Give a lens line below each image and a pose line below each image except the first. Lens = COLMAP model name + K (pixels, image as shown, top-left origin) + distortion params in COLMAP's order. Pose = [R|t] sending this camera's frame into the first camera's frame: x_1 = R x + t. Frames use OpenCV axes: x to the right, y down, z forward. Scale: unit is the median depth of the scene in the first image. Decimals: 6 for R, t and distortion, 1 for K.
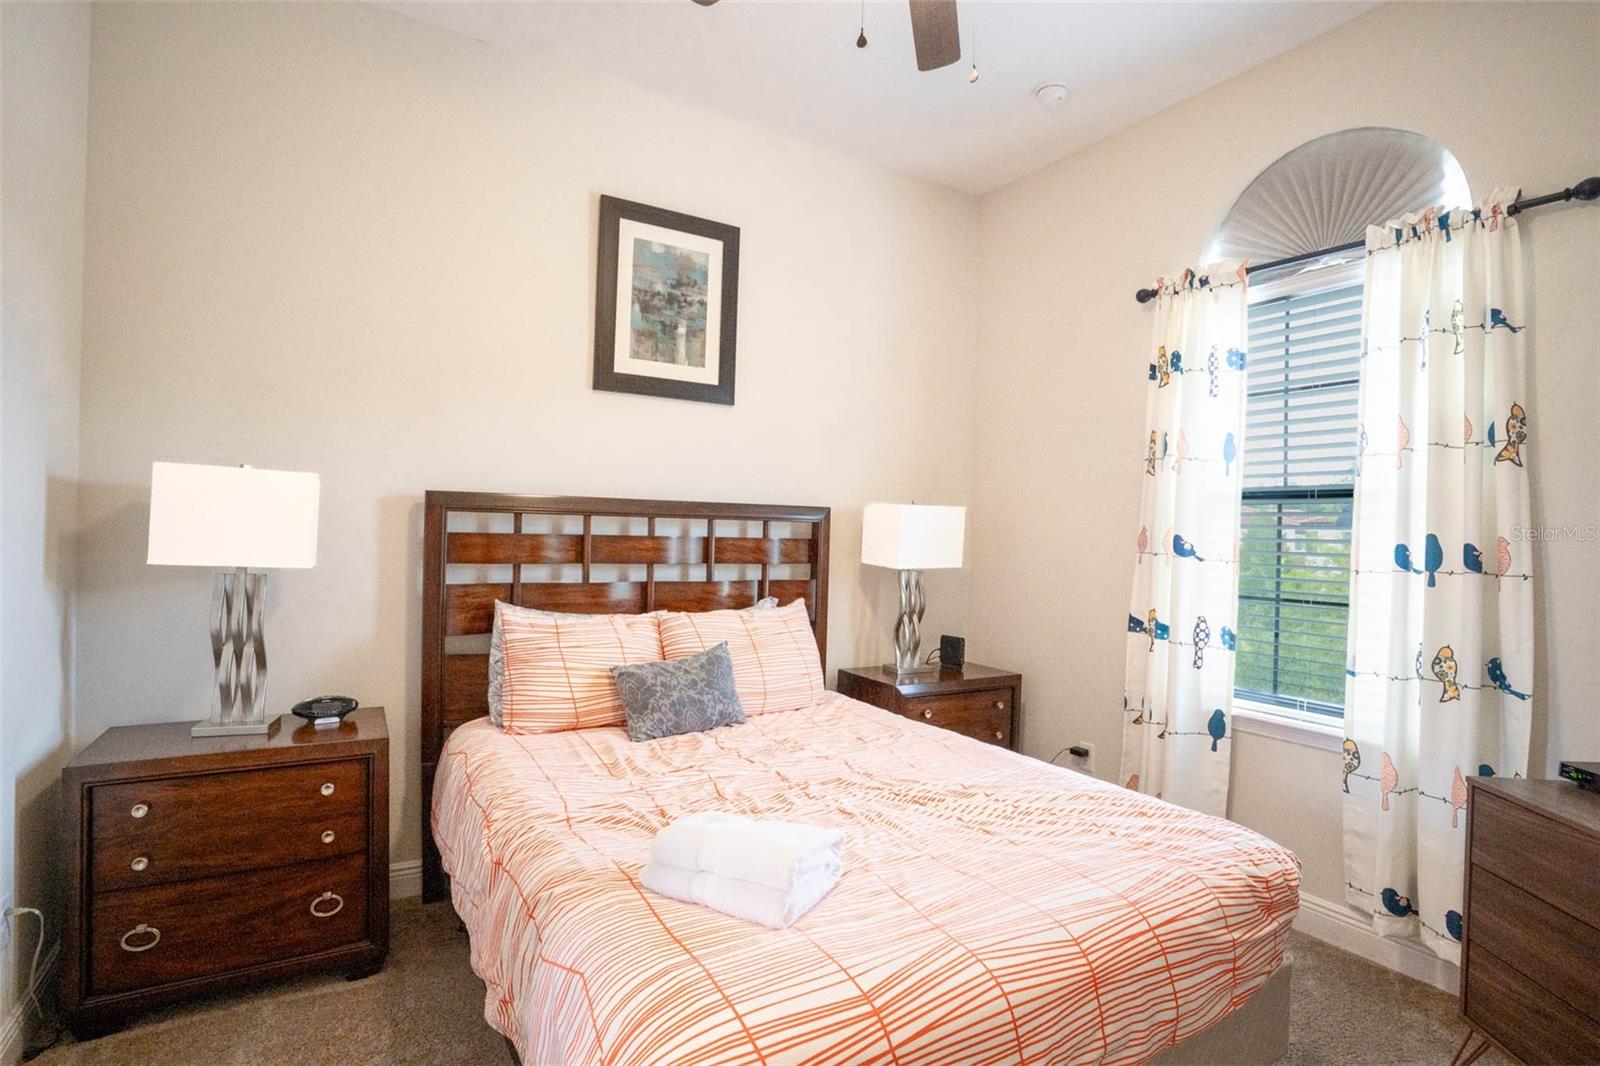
lens RADIAL K [[784.6, 0, 797.5], [0, 784.6, 535.4], [0, 0, 1]] dist [-0.083812, 0.041547]
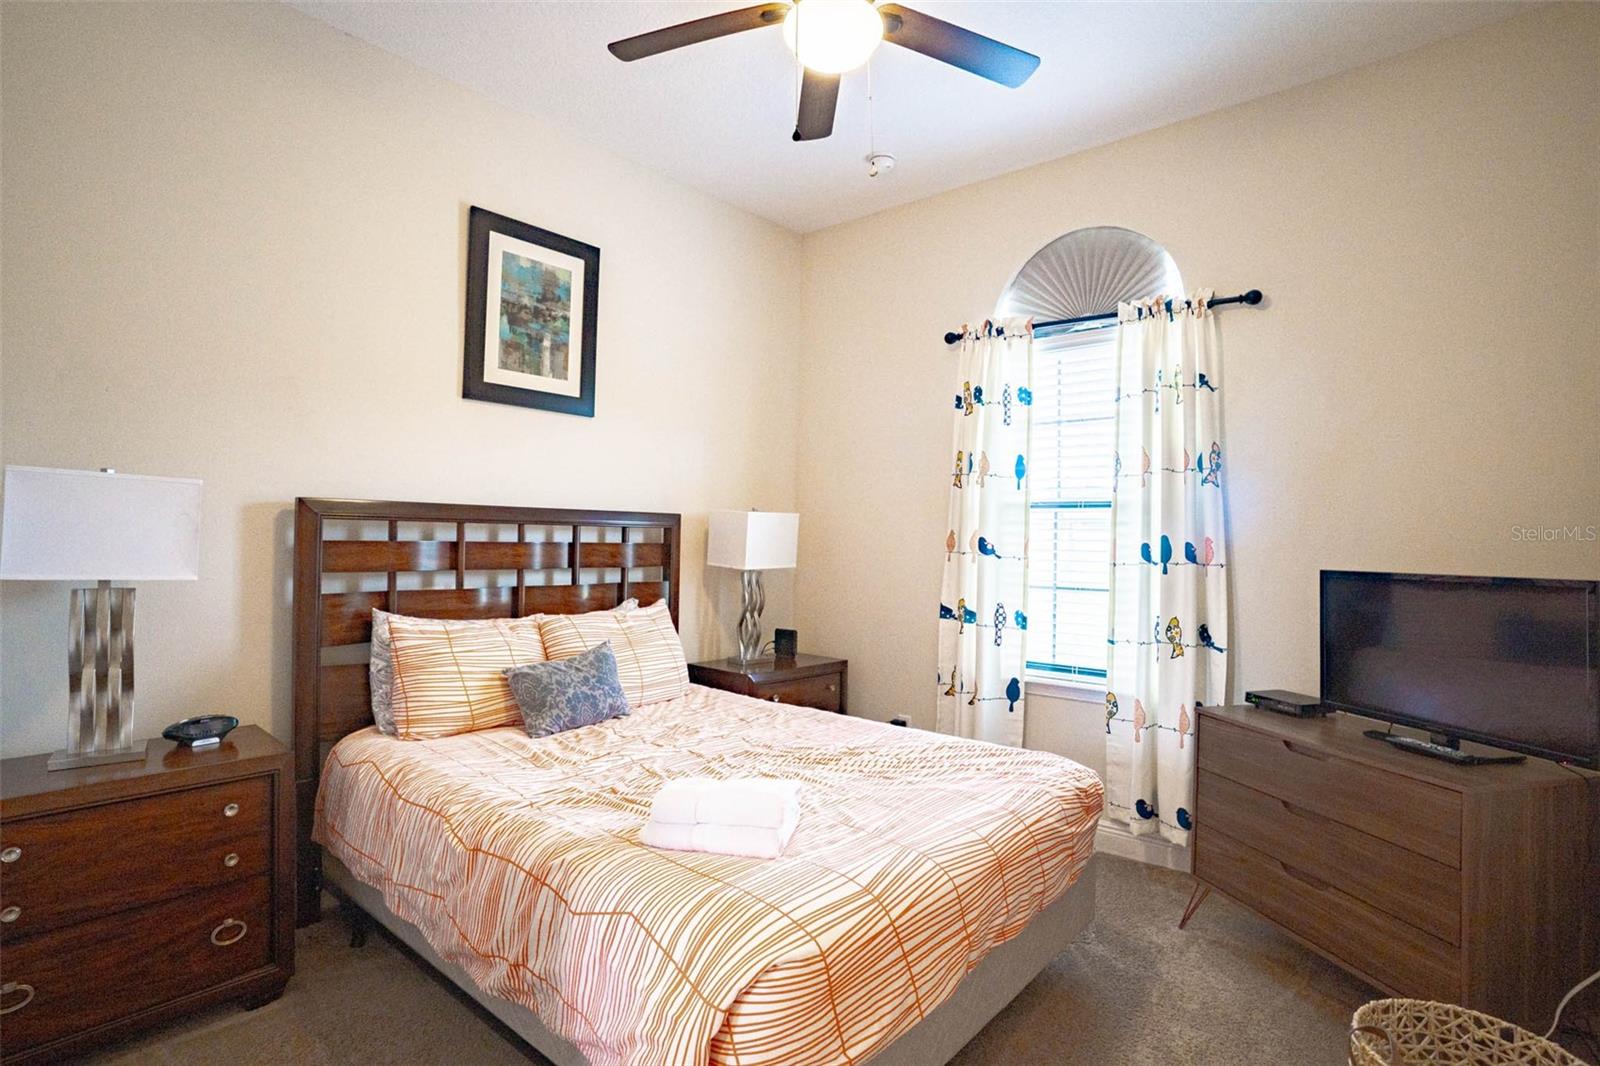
lens RADIAL K [[784.6, 0, 797.5], [0, 784.6, 535.4], [0, 0, 1]] dist [-0.083812, 0.041547]
pose [[0.952198, -0.007124, 0.305400, -0.183761], [0.008111, 0.999965, -0.001962, -0.003930], [-0.305375, 0.004345, 0.952222, -0.103004]]
